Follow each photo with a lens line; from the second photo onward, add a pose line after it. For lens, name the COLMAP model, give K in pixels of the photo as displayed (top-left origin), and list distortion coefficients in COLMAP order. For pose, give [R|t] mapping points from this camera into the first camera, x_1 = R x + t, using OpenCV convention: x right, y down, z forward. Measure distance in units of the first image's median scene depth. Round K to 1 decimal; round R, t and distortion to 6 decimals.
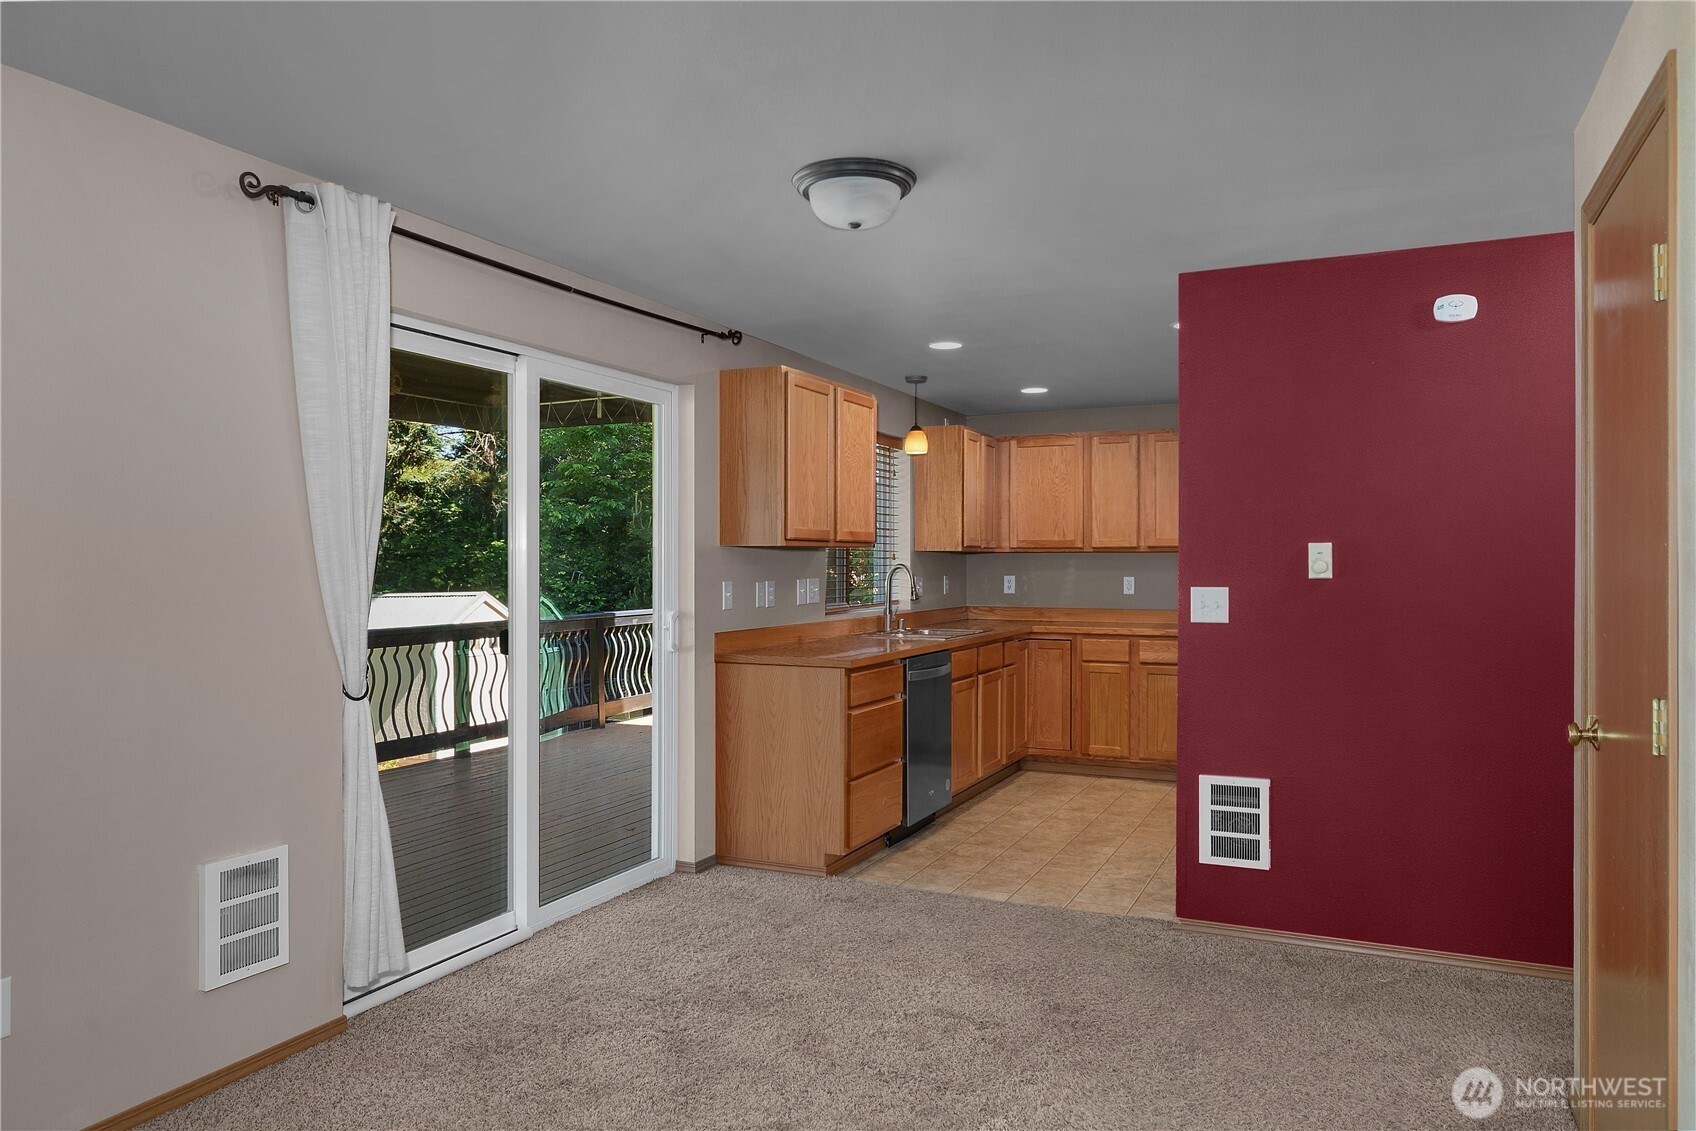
lens RADIAL K [[1132.8, 0, 849.7], [0, 1132.8, 563.4], [0, 0, 1]] dist [-0.011287, -0.003043]
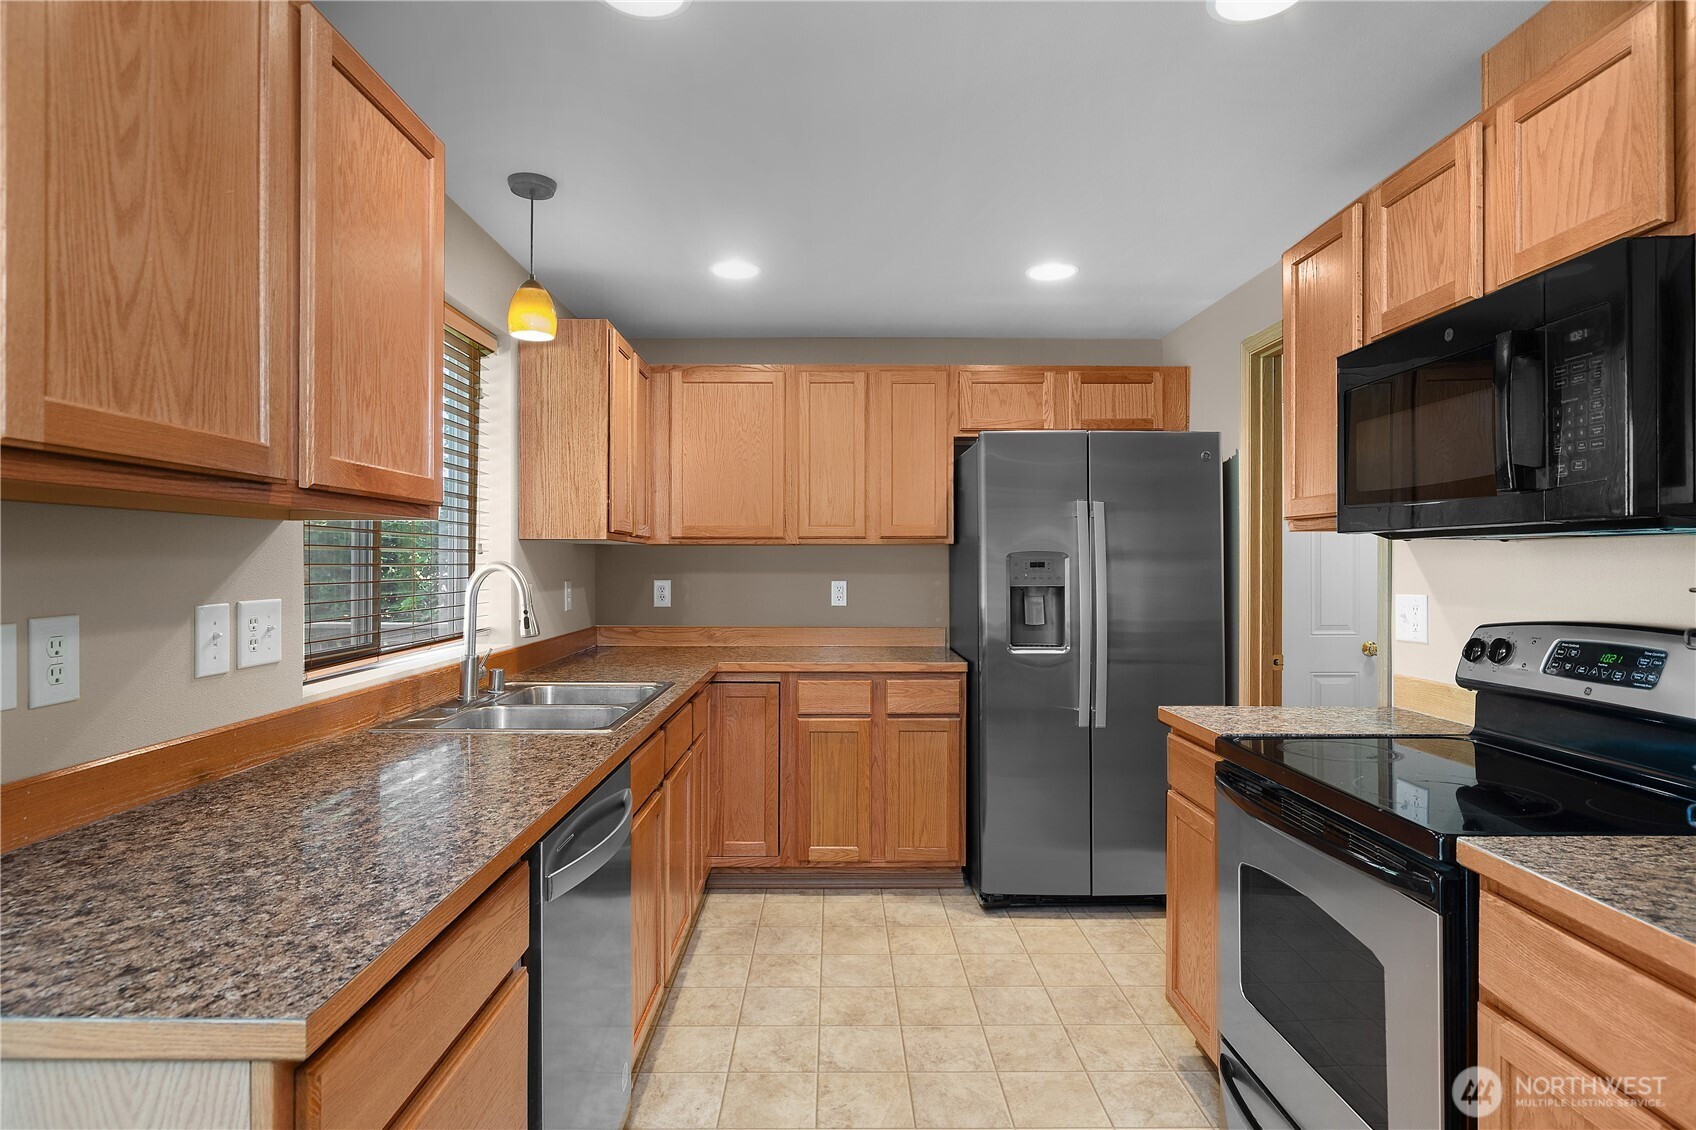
lens RADIAL K [[880.5, 0, 838.5], [0, 880.5, 568.2], [0, 0, 1]] dist [-0.001977, -0.000199]
pose [[0.902860, 0.000447, 0.429934, 0.016878], [-0.003080, 0.999981, 0.005427, 0.001092], [-0.429923, -0.006224, 0.902844, 0.701782]]
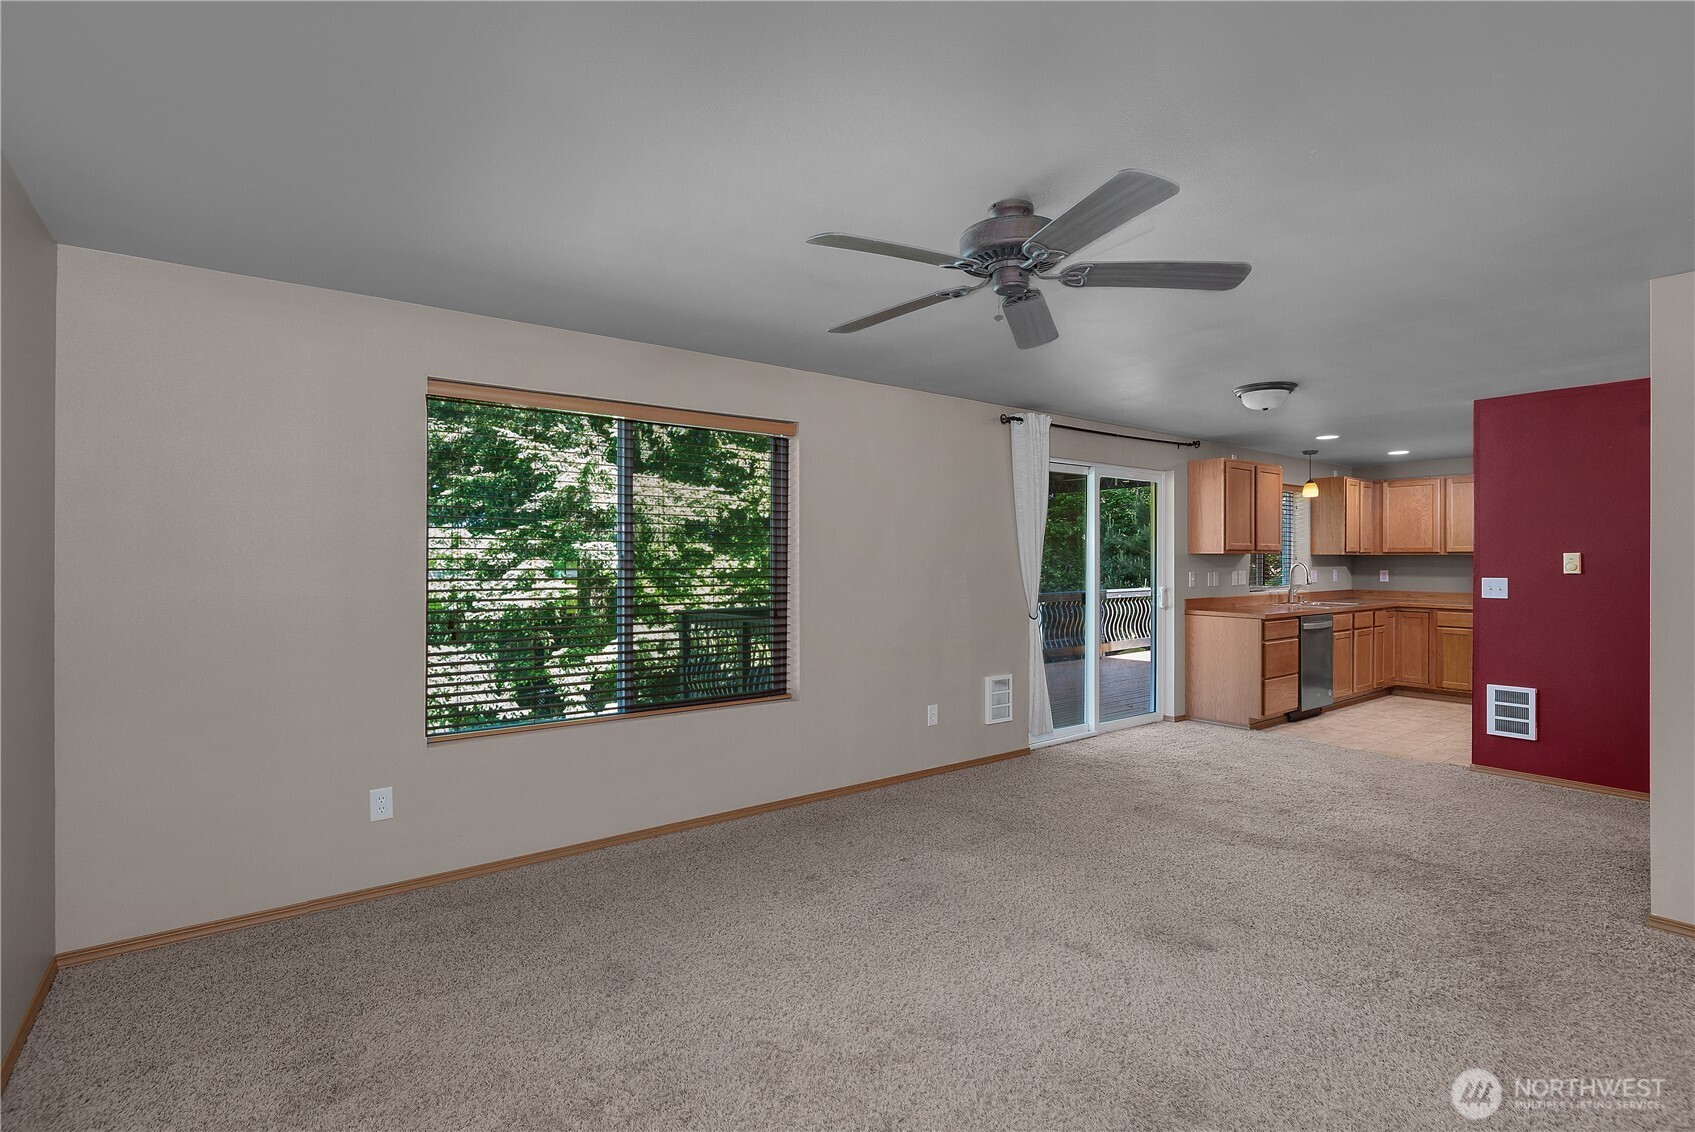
lens RADIAL K [[820.1, 0, 846.5], [0, 820.1, 555.9], [0, 0, 1]] dist [0.014683, 0.000182]
pose [[0.888516, 0.001310, -0.458844, 0.010106], [-0.002888, 0.999992, -0.002738, -0.005263], [0.458837, 0.003758, 0.888513, -0.471388]]
